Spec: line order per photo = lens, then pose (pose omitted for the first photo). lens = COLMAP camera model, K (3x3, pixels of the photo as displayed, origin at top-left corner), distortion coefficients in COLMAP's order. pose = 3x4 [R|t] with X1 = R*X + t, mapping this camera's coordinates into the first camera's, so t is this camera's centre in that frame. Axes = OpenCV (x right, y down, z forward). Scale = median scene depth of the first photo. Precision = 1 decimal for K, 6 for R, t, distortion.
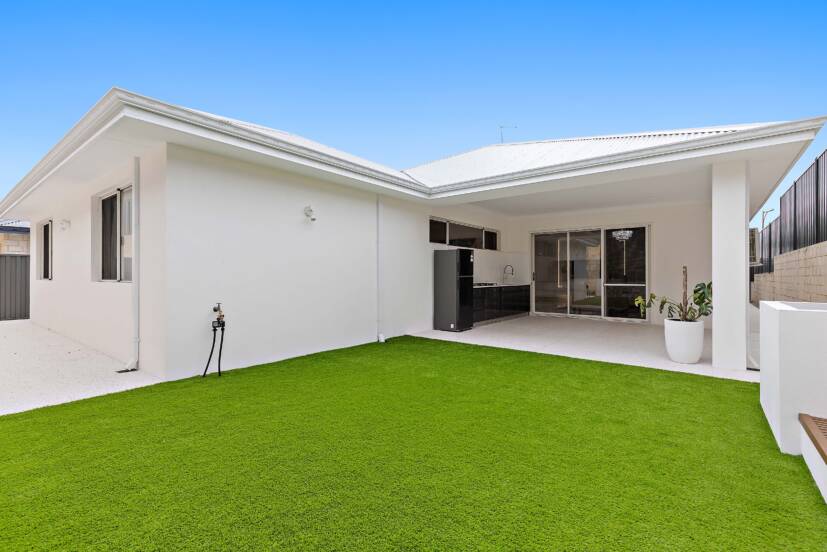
lens RADIAL K [[374.4, 0, 413.9], [0, 374.4, 274.5], [0, 0, 1]] dist [0.003047, 0.001226]
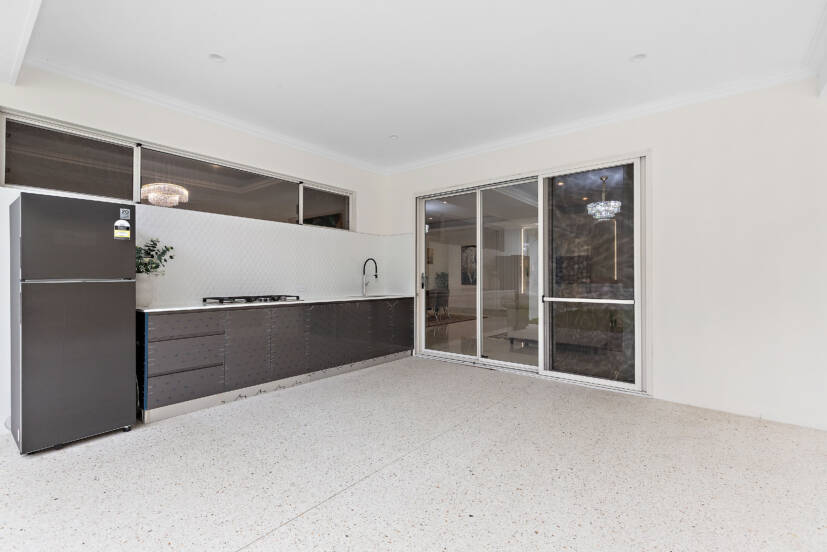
lens RADIAL K [[374.4, 0, 413.0], [0, 374.4, 275.9], [0, 0, 1]] dist [0.003047, 0.001226]
pose [[0.999723, -0.000090, -0.023534, 0.343454], [-0.000122, 0.999959, -0.009003, 0.003278], [0.023534, 0.009003, 0.999683, 0.518712]]
